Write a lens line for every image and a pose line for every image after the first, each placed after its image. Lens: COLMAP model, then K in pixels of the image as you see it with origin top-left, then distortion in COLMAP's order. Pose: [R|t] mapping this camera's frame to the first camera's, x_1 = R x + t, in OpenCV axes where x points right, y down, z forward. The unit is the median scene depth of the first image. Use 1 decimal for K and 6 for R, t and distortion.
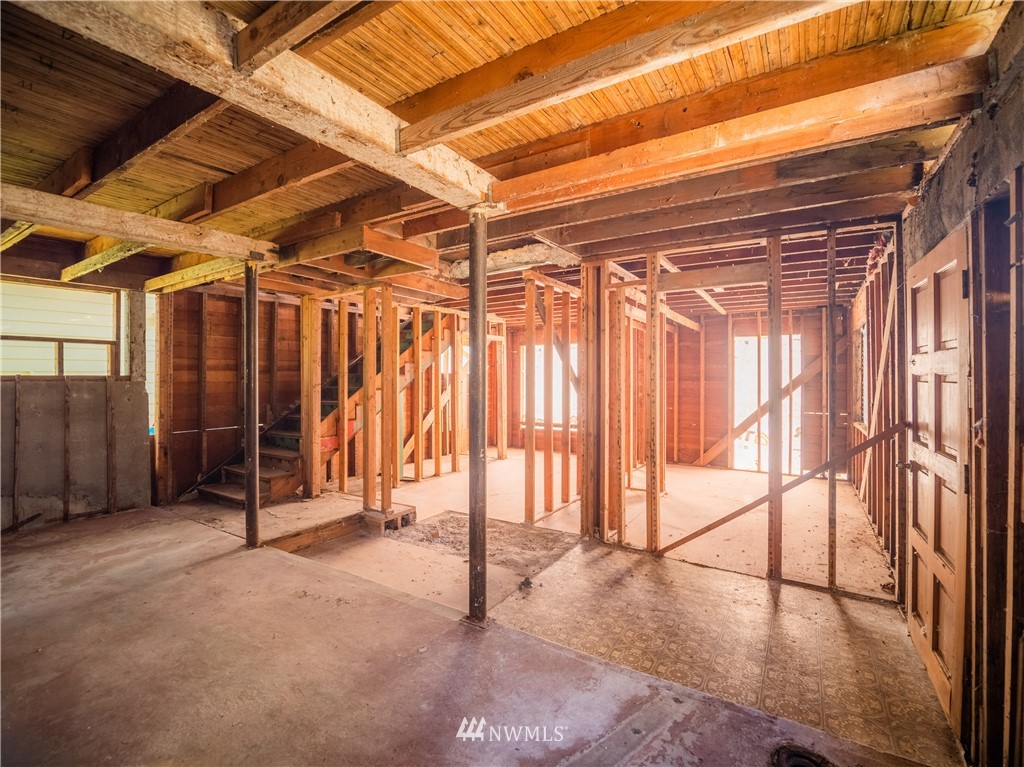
lens RADIAL K [[470.0, 0, 500.2], [0, 470.0, 379.8], [0, 0, 1]] dist [-0.014317, -0.000153]
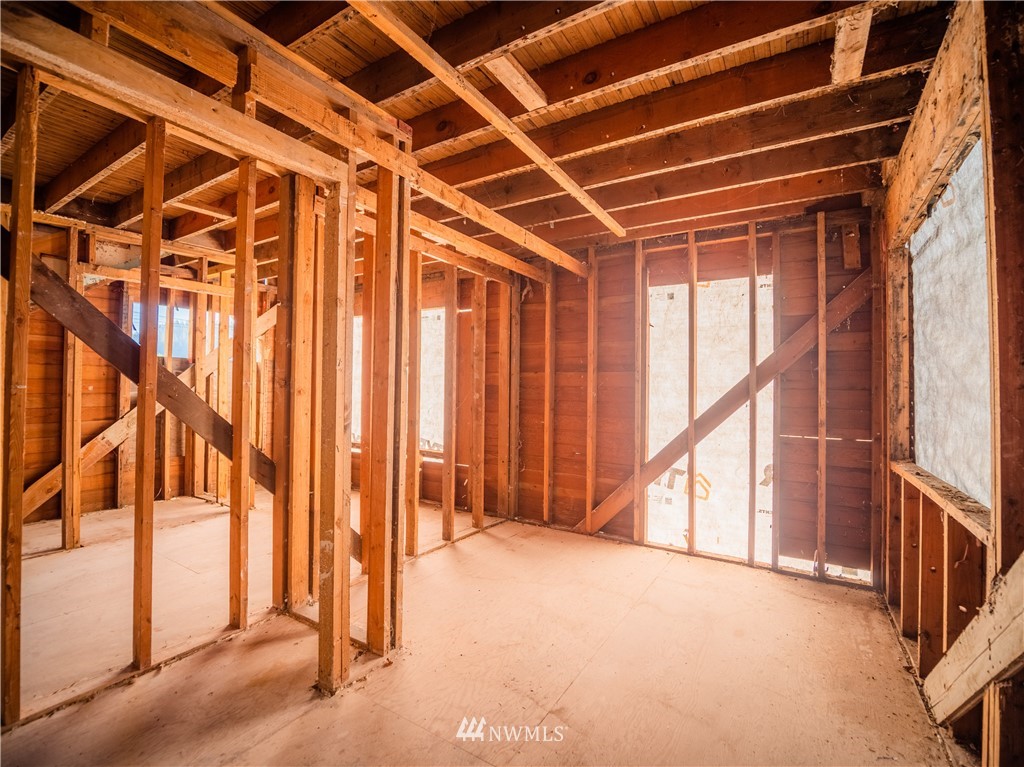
lens RADIAL K [[470.0, 0, 500.2], [0, 470.0, 379.8], [0, 0, 1]] dist [-0.014317, -0.000153]
pose [[0.999890, 0.009463, 0.011462, 0.354364], [-0.009277, 0.999827, -0.016099, 0.023551], [-0.011613, 0.015991, 0.999805, 0.518405]]
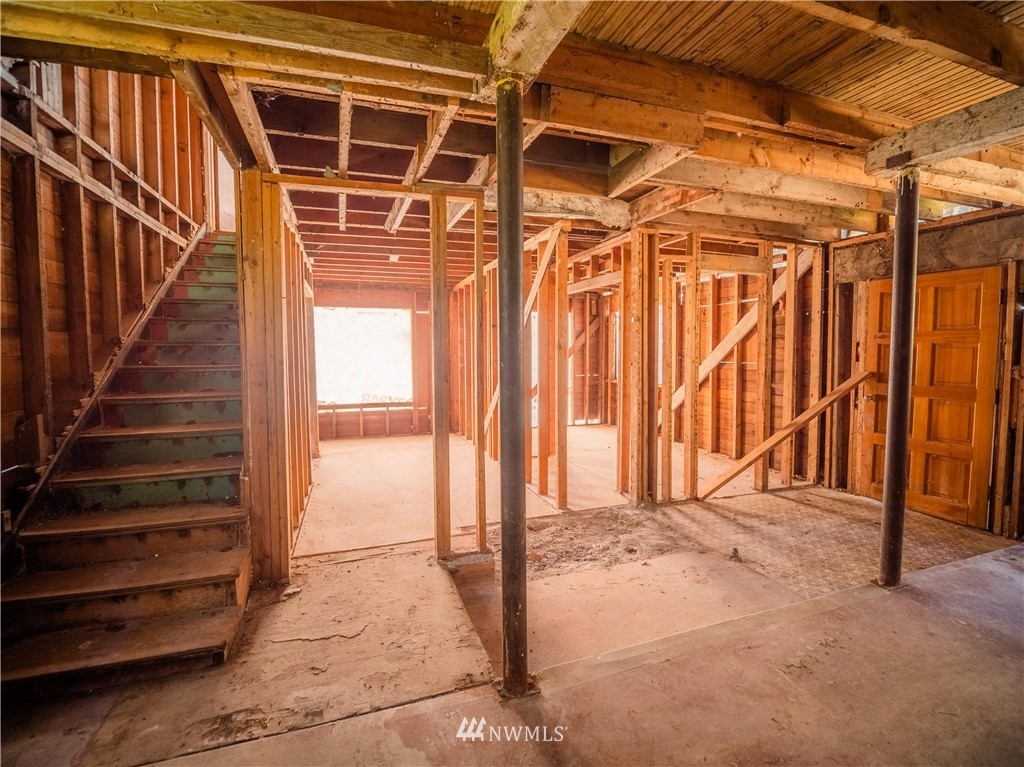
lens RADIAL K [[470.0, 0, 500.2], [0, 470.0, 379.8], [0, 0, 1]] dist [-0.014317, -0.000153]
pose [[0.615031, -0.053811, 0.786664, -0.472837], [0.008209, 0.998052, 0.061852, 0.002025], [-0.788460, -0.031583, 0.614275, 0.377804]]
